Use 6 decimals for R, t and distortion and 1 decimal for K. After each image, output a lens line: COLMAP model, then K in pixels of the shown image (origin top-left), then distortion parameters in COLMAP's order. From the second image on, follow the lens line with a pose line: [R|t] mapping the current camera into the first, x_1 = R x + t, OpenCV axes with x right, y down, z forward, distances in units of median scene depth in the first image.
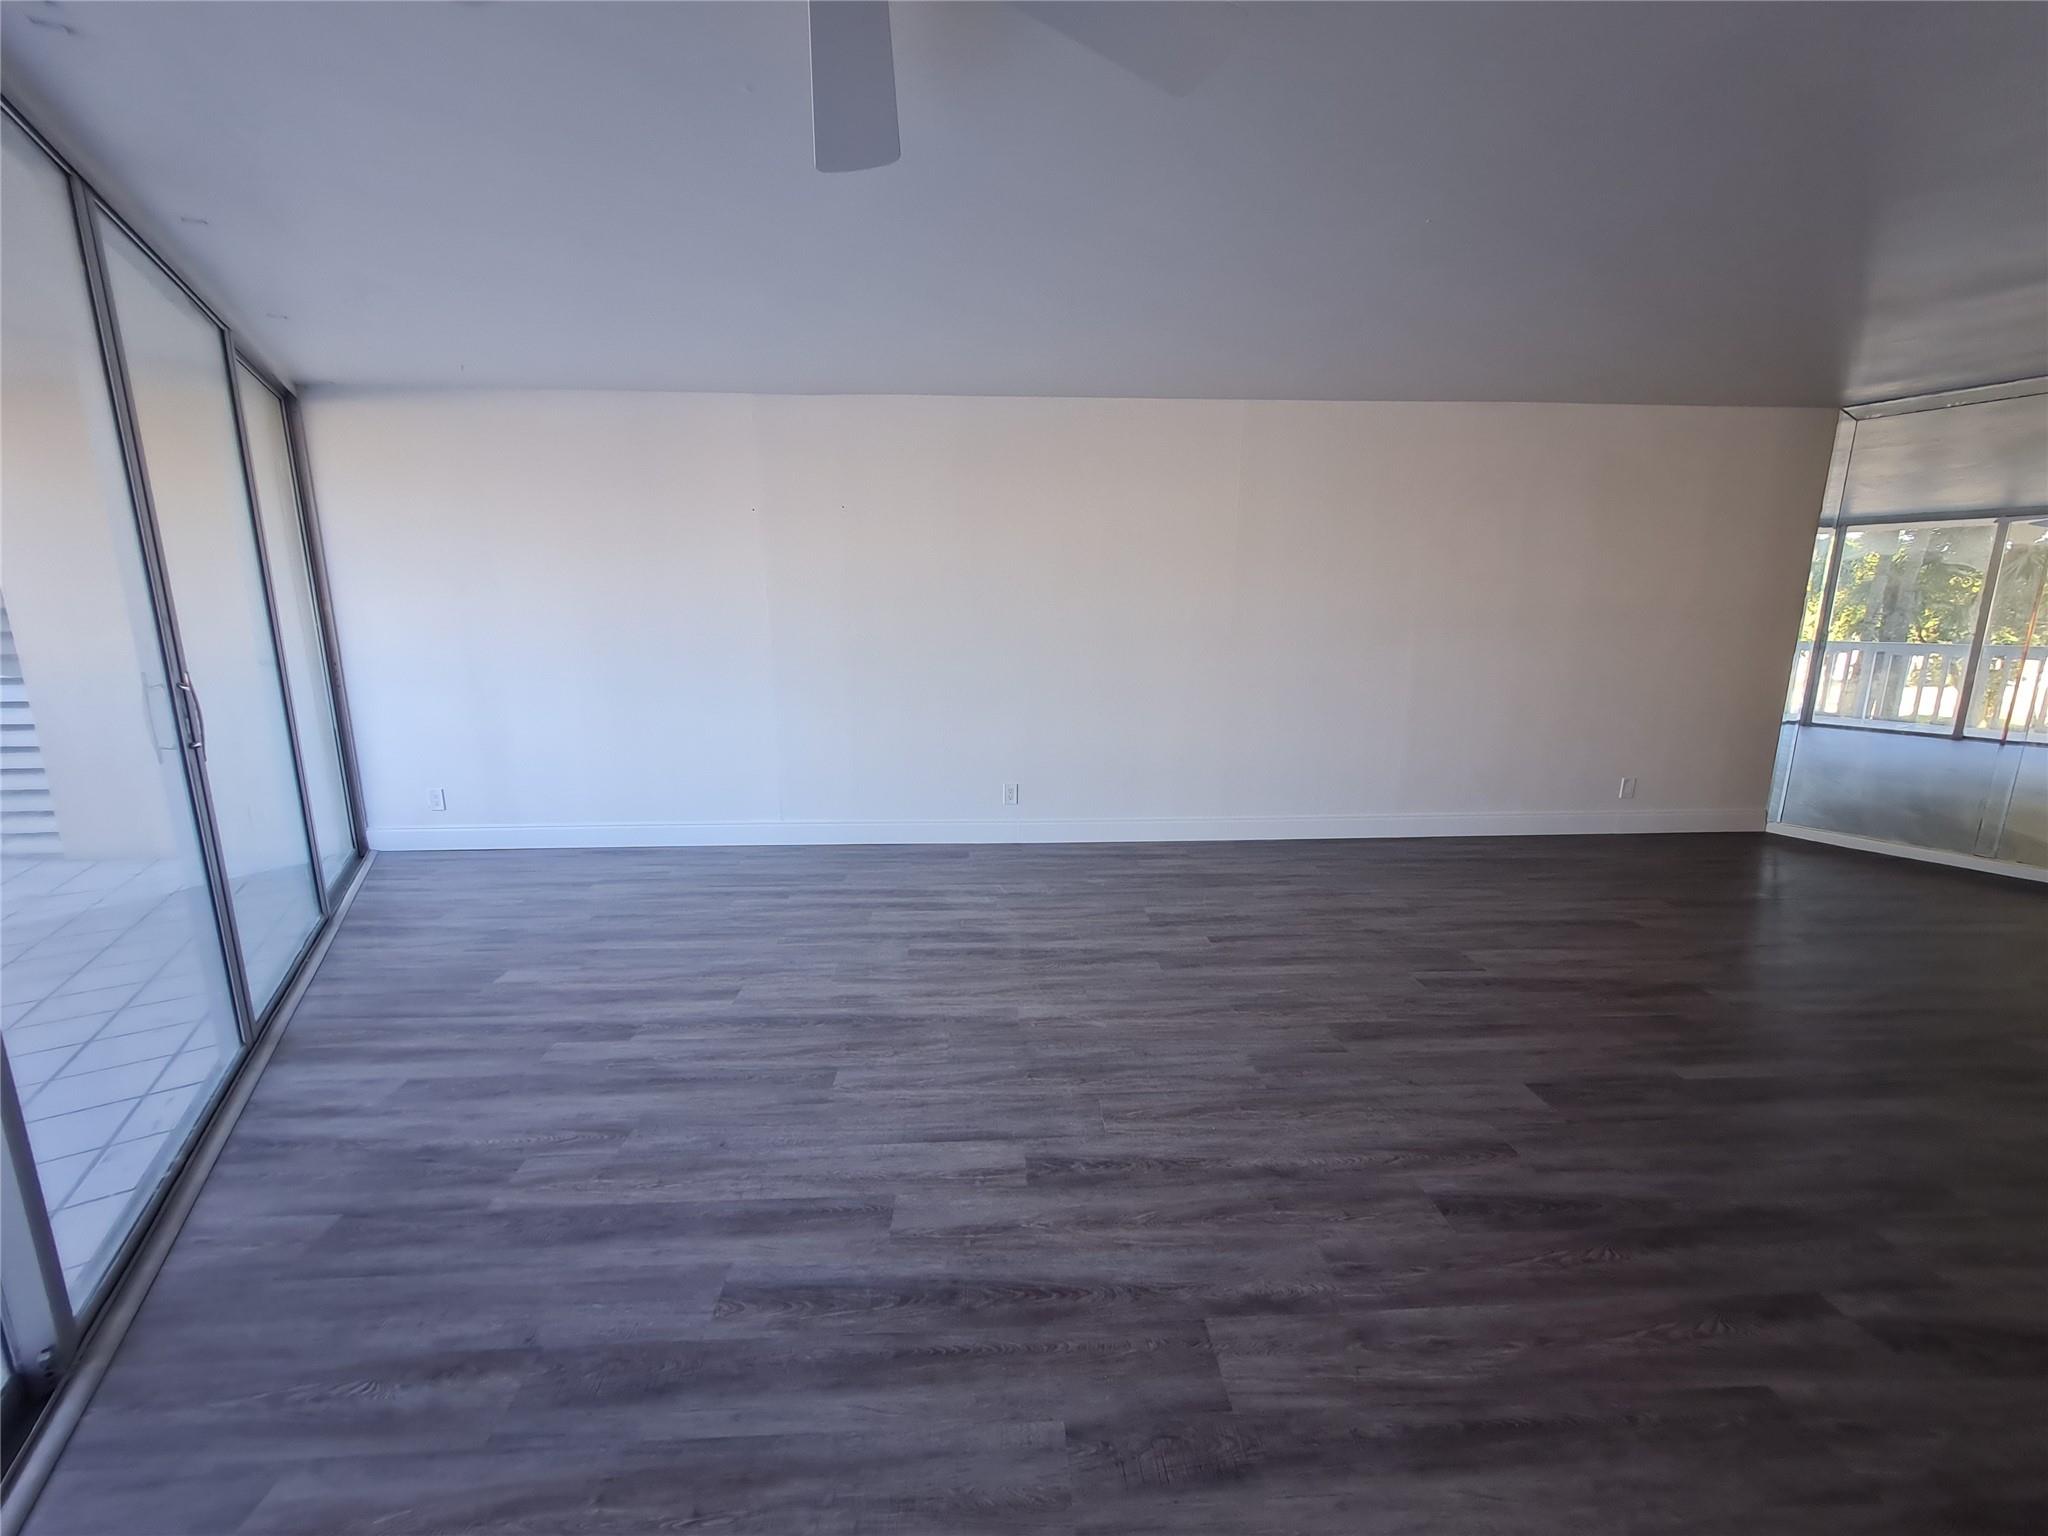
lens RADIAL K [[801.3, 0, 1018.6], [0, 801.3, 762.6], [0, 0, 1]] dist [0.002596, 0.000295]
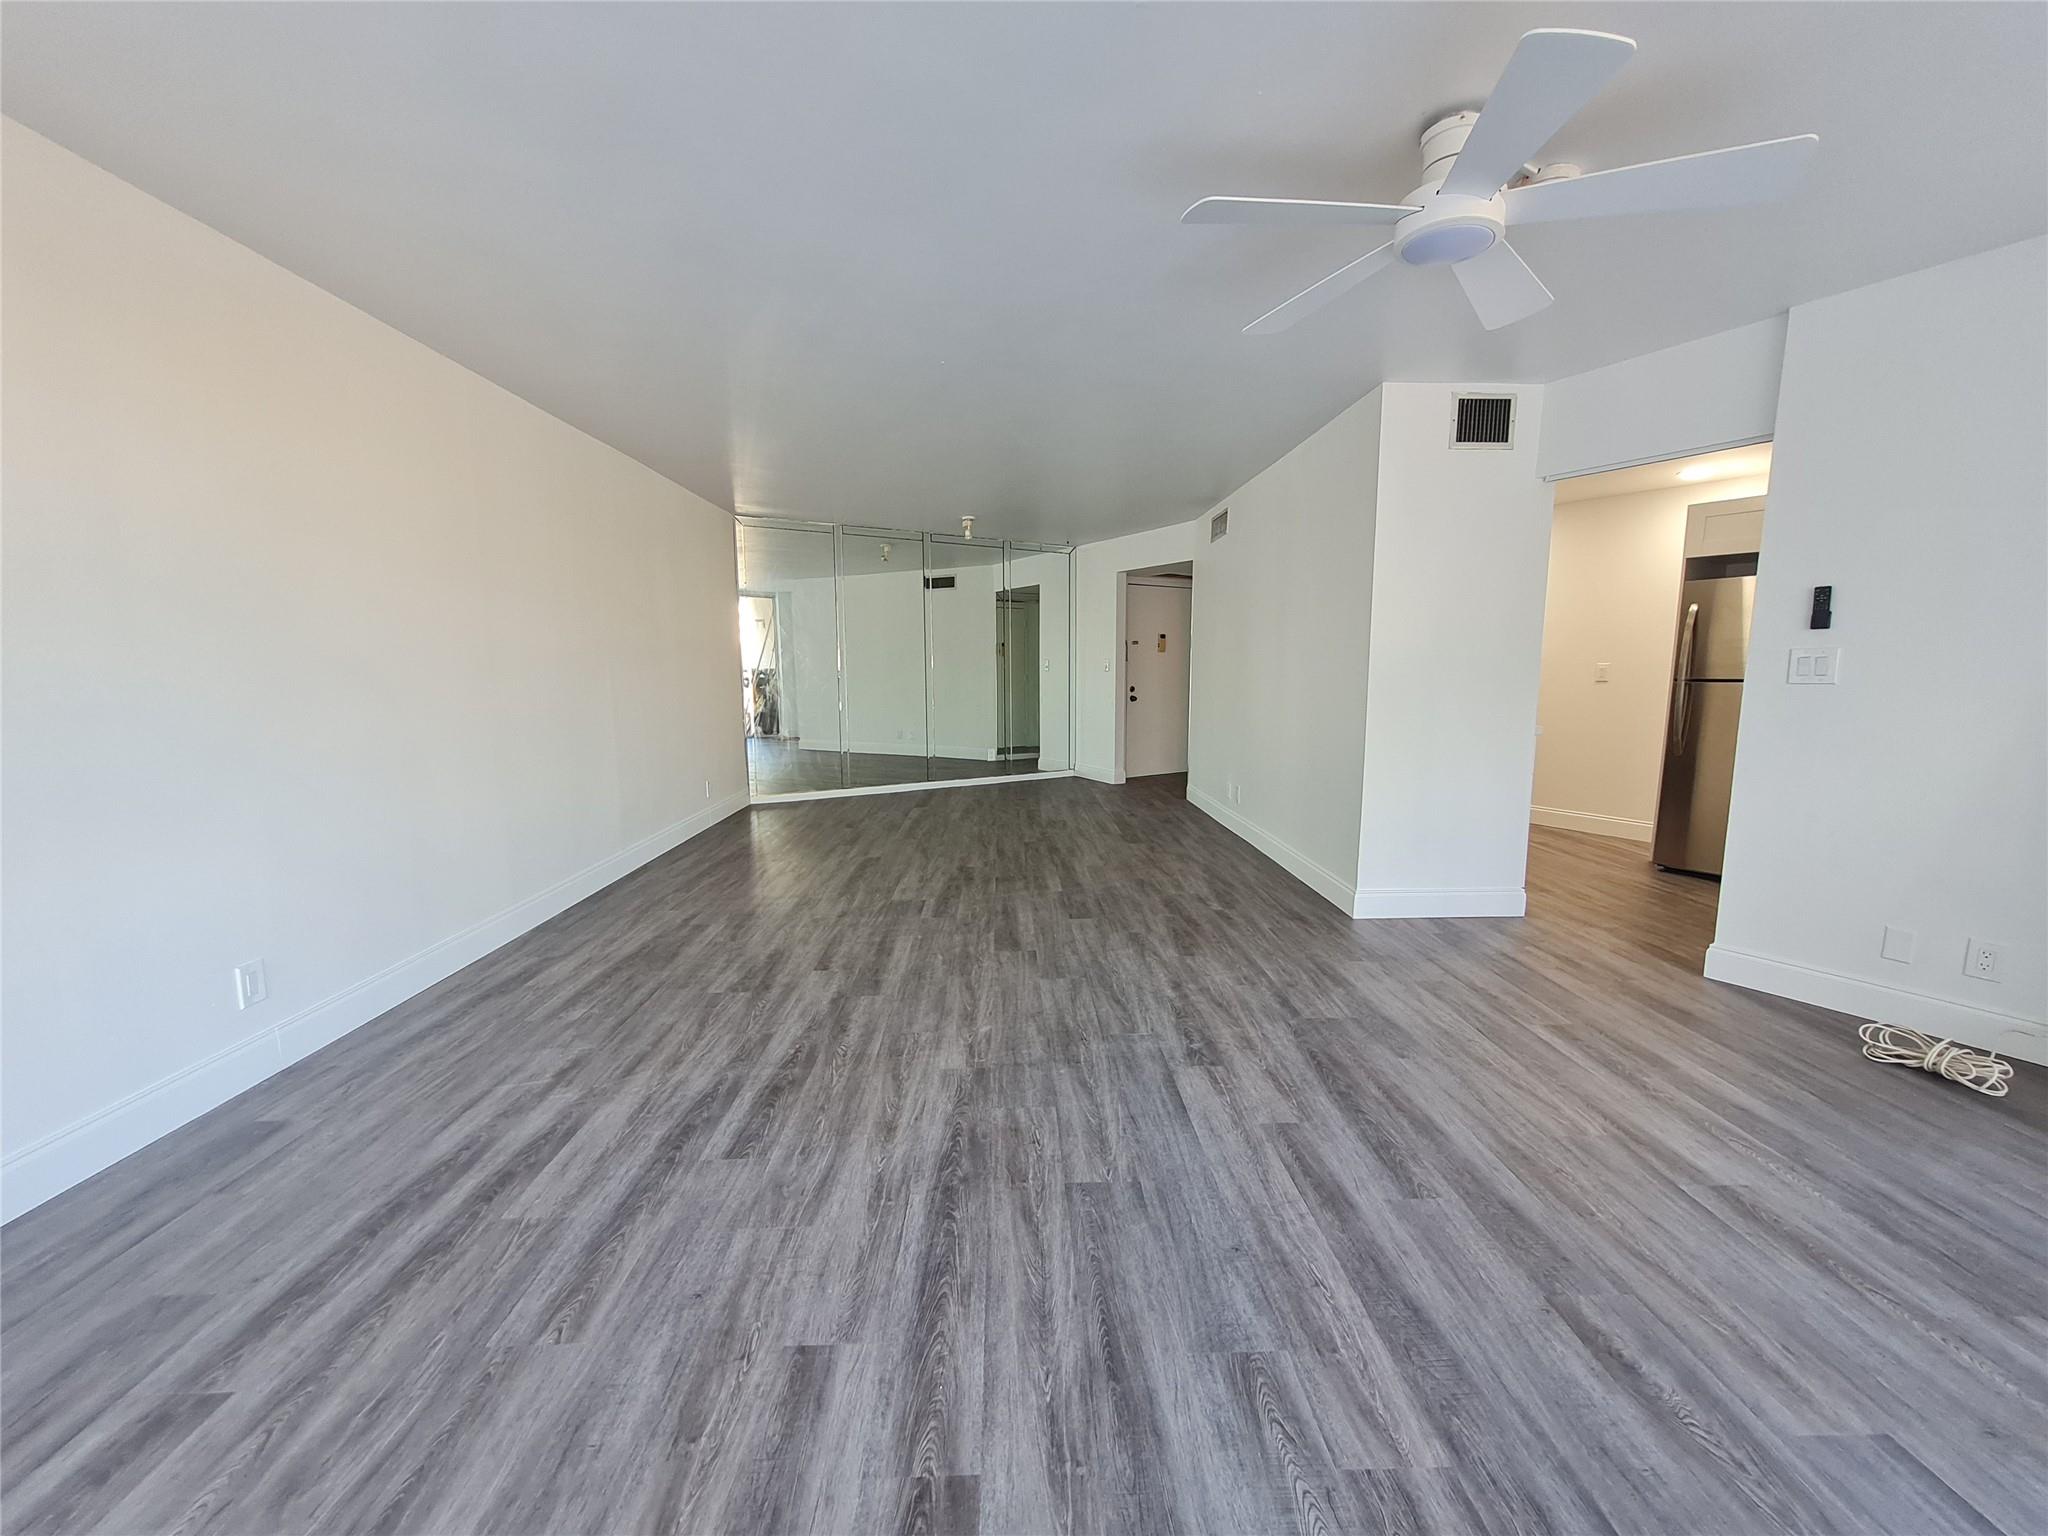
lens RADIAL K [[801.3, 0, 1029.3], [0, 801.3, 786.3], [0, 0, 1]] dist [0.002596, 0.000295]
pose [[0.009519, -0.151874, 0.988354, -1.028354], [0.186391, 0.971346, 0.147465, -0.139371], [-0.982429, 0.182817, 0.037555, 1.001752]]
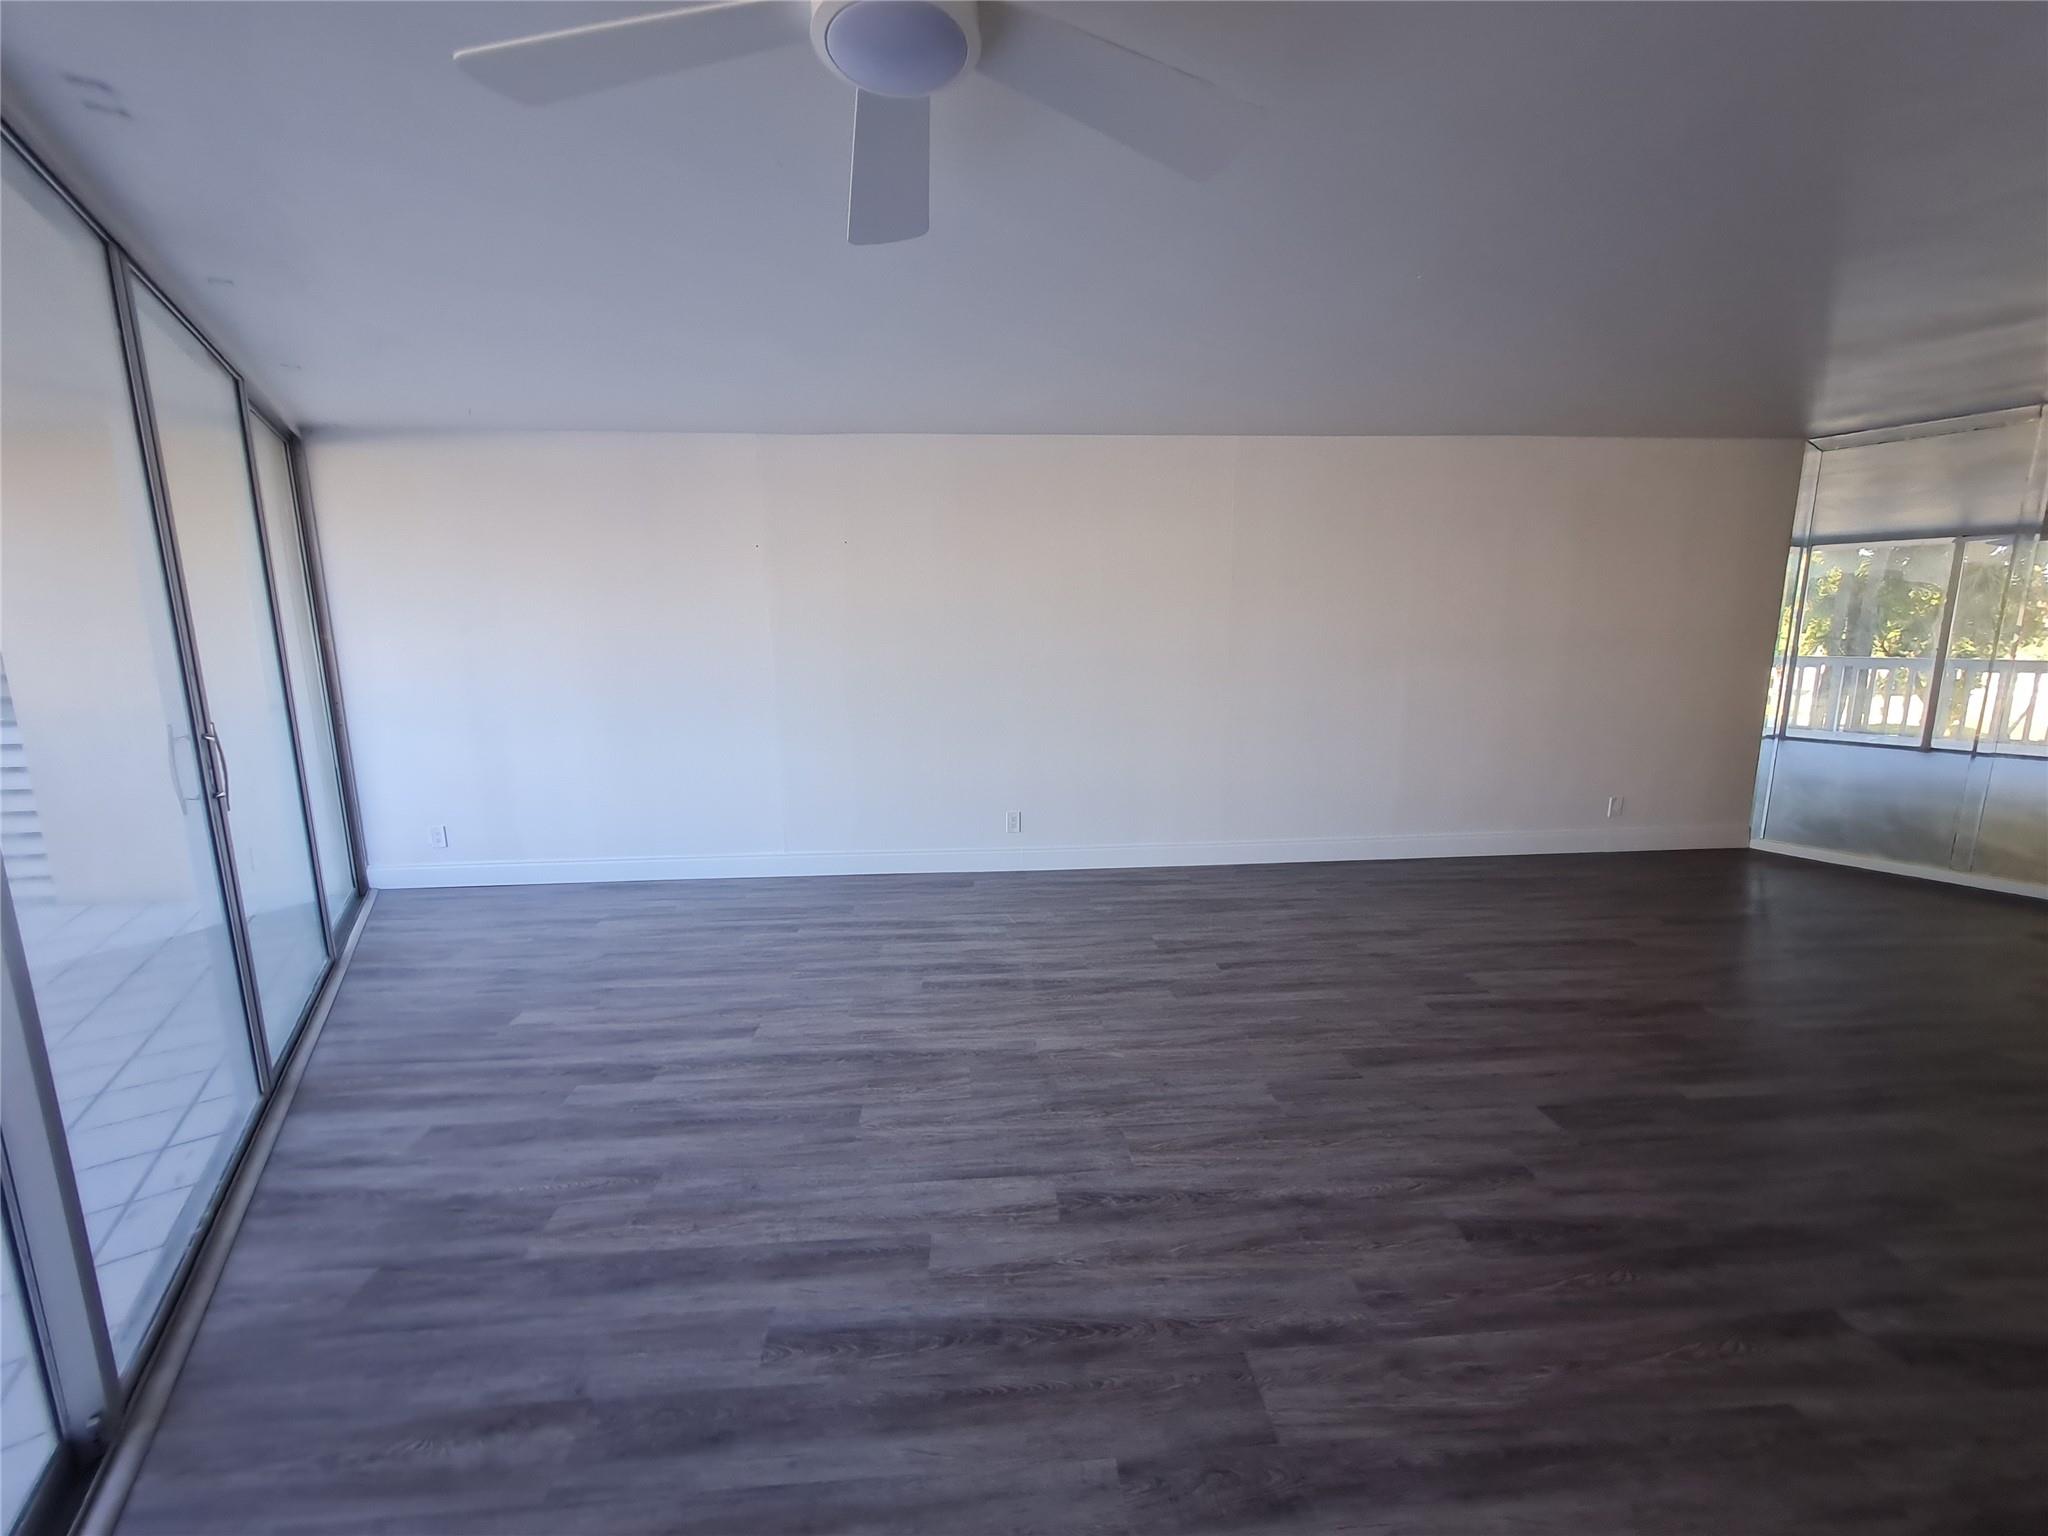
lens RADIAL K [[801.3, 0, 1018.4], [0, 801.3, 761.6], [0, 0, 1]] dist [0.002596, 0.000295]
pose [[0.999734, -0.014230, 0.018144, -0.044467], [0.014686, 0.999573, -0.025273, -0.024735], [-0.017777, 0.025533, 0.999516, -0.024108]]
